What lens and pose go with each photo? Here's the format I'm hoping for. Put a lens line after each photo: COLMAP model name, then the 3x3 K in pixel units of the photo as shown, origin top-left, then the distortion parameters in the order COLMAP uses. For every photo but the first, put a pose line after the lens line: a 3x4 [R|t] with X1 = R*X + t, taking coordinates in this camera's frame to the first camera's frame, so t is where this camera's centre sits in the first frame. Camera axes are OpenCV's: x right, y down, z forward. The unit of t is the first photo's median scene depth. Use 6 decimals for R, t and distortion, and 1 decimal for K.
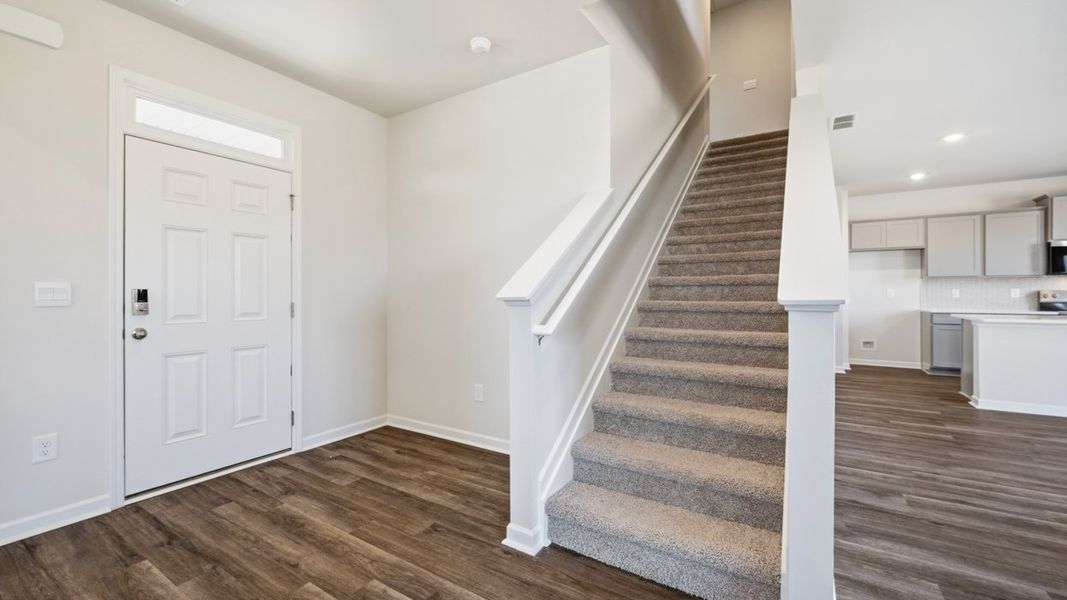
lens RADIAL K [[425.0, 0, 534.9], [0, 425.0, 296.1], [0, 0, 1]] dist [-0.002211, -0.000009]
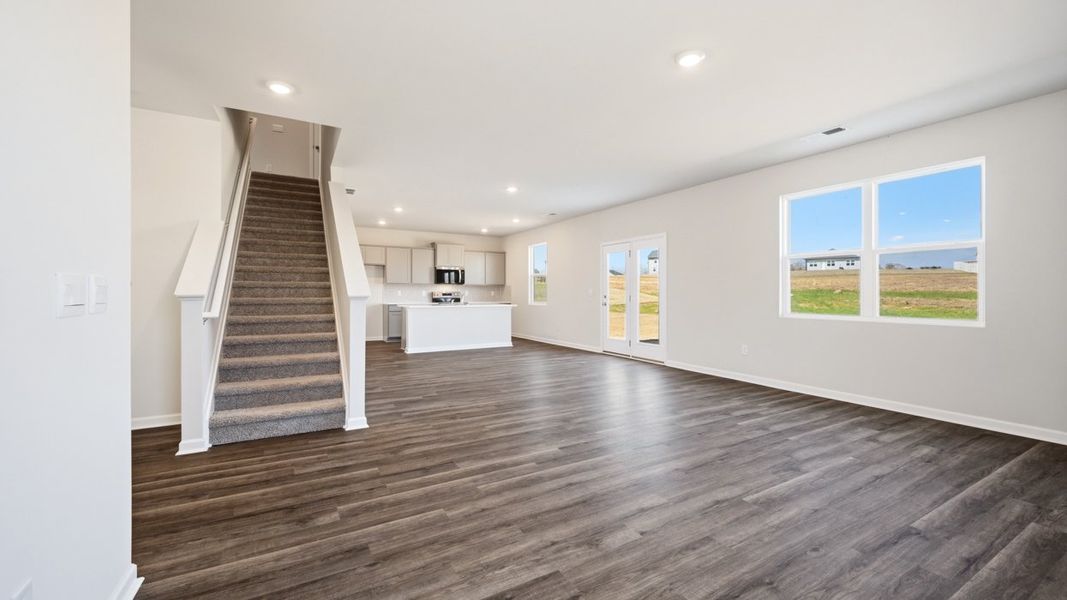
lens RADIAL K [[429.2, 0, 538.7], [0, 429.2, 292.4], [0, 0, 1]] dist [0.001745, 0.000044]
pose [[0.459409, 0.005557, 0.888207, -0.507133], [0.000772, 0.999978, -0.006656, 0.003044], [-0.888224, 0.003744, 0.459395, -0.520216]]
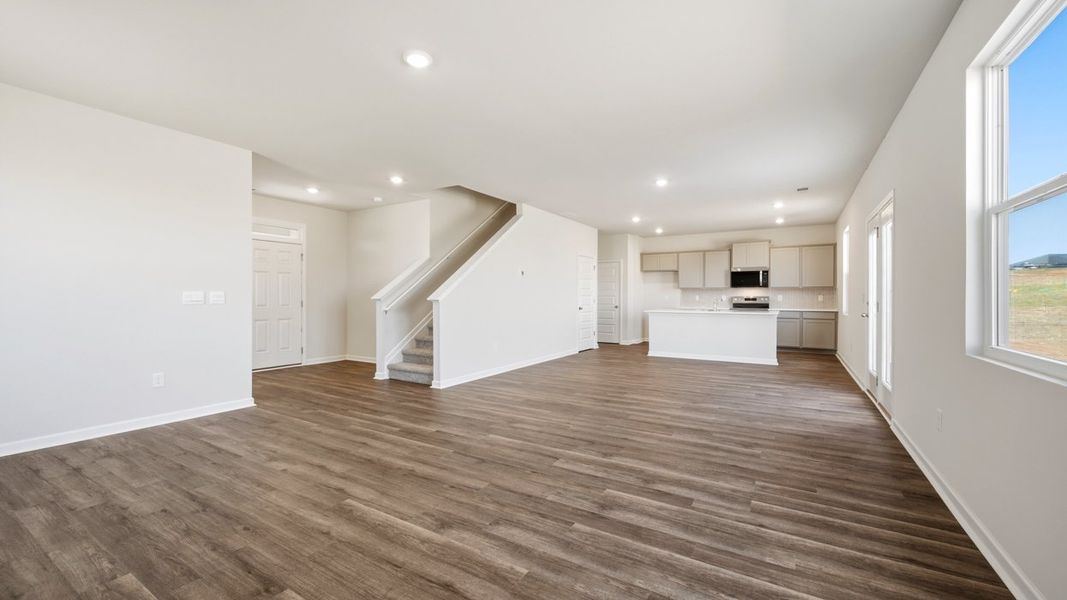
lens RADIAL K [[421.3, 0, 536.1], [0, 421.3, 298.2], [0, 0, 1]] dist [-0.001350, -0.000143]
pose [[0.999826, 0.004320, 0.018165, 0.619699], [-0.004298, 0.999990, -0.001221, -0.000768], [-0.018170, 0.001143, 0.999834, -1.234339]]
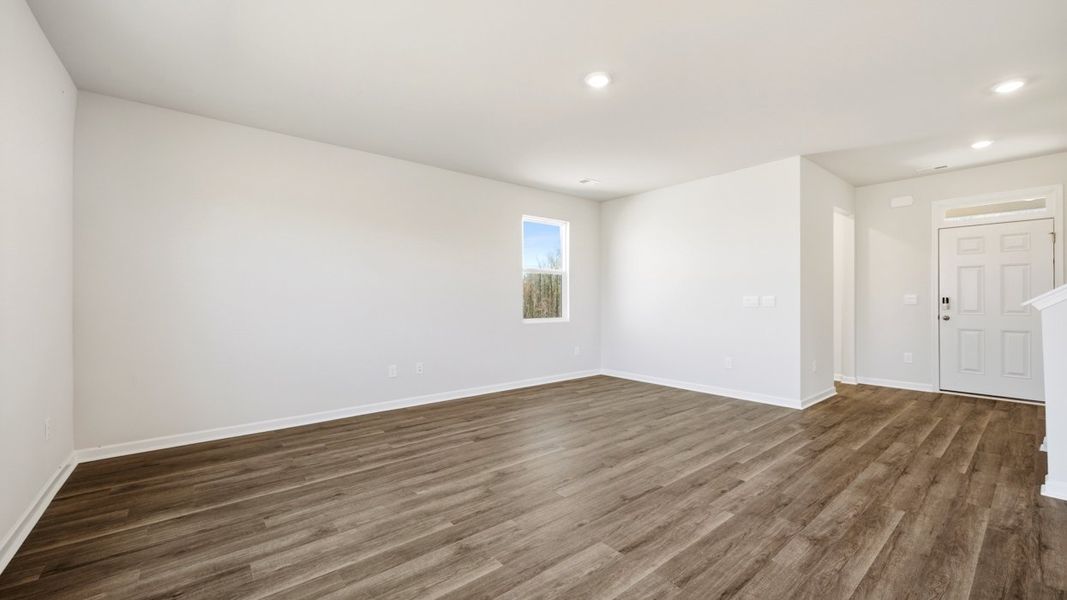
lens RADIAL K [[421.3, 0, 536.1], [0, 421.3, 298.2], [0, 0, 1]] dist [-0.001350, -0.000143]
pose [[-0.310456, -0.000666, -0.950587, 1.288696], [0.001195, 0.999999, -0.001091, -0.008289], [0.950587, -0.001475, -0.310455, -0.243063]]
